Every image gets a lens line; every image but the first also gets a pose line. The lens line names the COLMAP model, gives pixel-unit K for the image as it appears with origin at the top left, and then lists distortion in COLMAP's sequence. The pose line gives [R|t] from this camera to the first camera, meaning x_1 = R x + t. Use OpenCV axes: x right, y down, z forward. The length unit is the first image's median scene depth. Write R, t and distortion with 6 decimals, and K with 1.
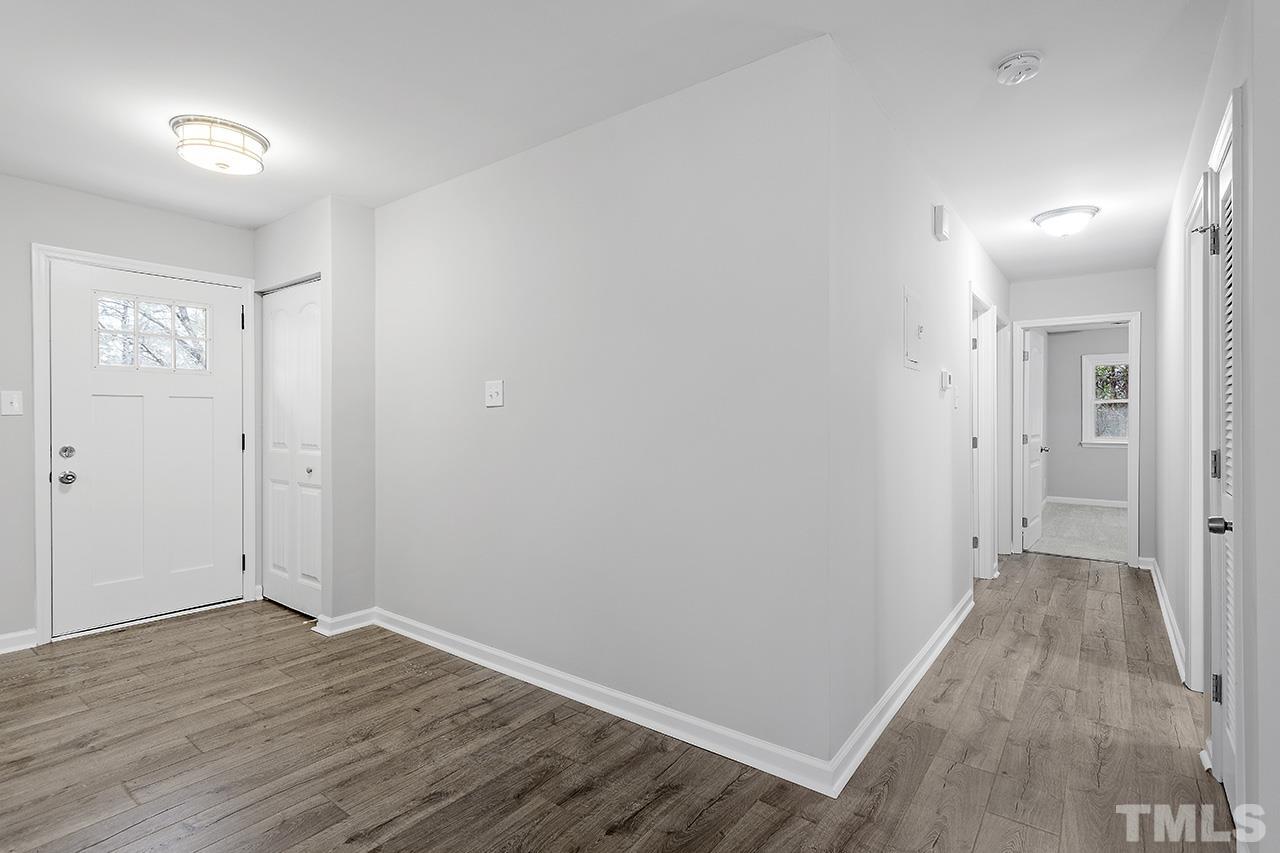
lens RADIAL K [[620.9, 0, 631.6], [0, 620.9, 421.9], [0, 0, 1]] dist [0.006831, 0.001153]
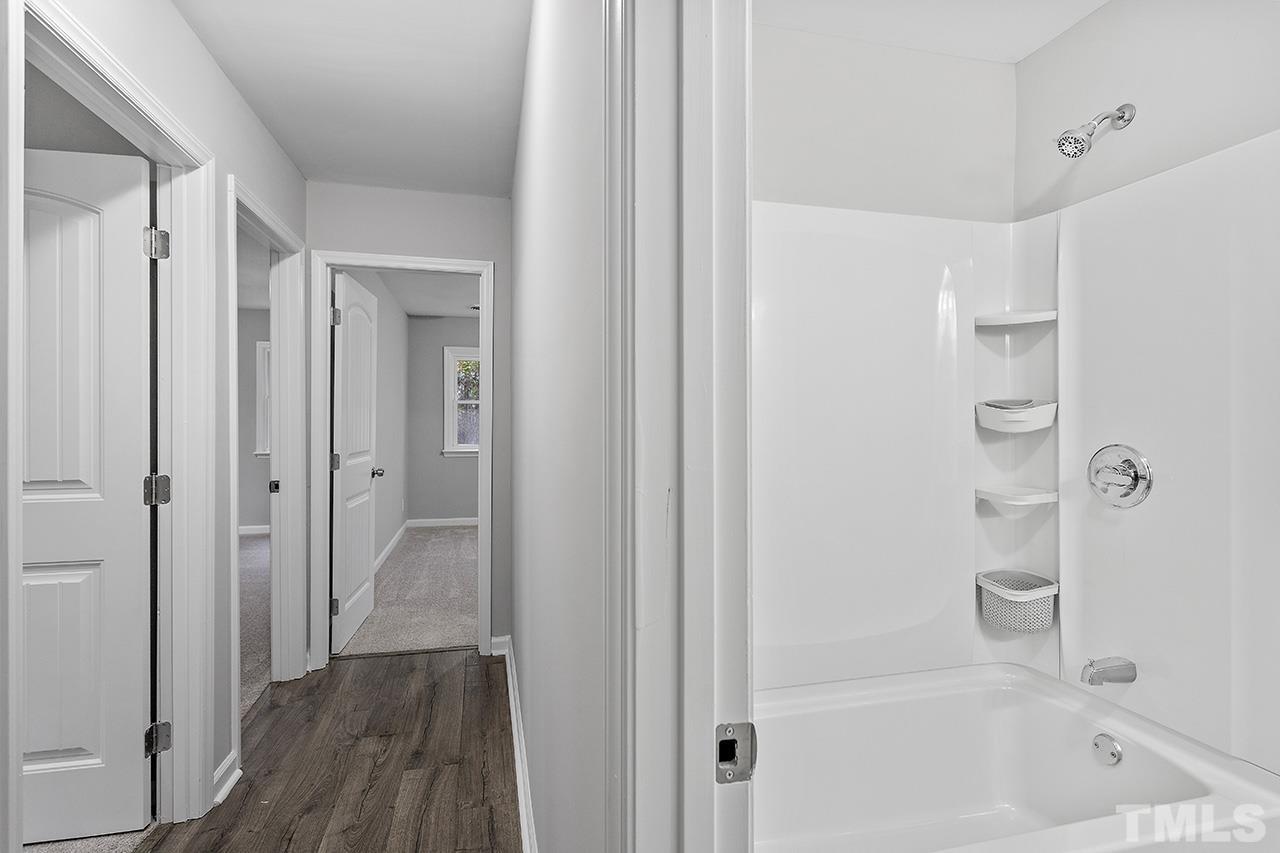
lens RADIAL K [[620.9, 0, 631.6], [0, 620.9, 421.9], [0, 0, 1]] dist [0.006831, 0.001153]
pose [[0.631487, 0.000934, 0.775386, 0.403686], [0.000537, 0.999999, -0.001642, -0.008118], [-0.775386, 0.001453, 0.631485, 0.478704]]
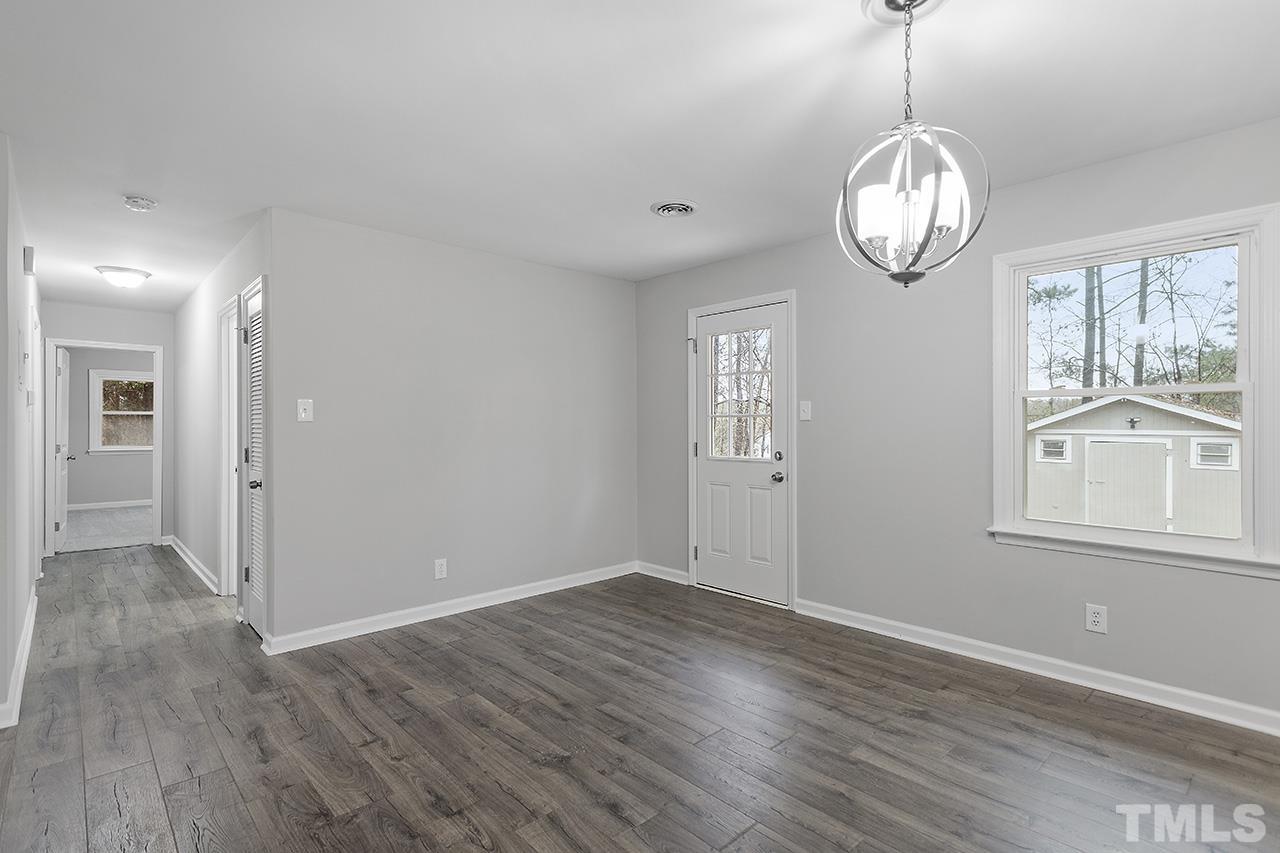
lens RADIAL K [[614.7, 0, 645.8], [0, 614.7, 416.6], [0, 0, 1]] dist [0.000661, -0.000311]
pose [[0.164103, 0.013756, 0.986347, -0.276653], [0.007414, 0.999857, -0.015178, -0.004648], [-0.986415, 0.009804, 0.163978, -0.194742]]
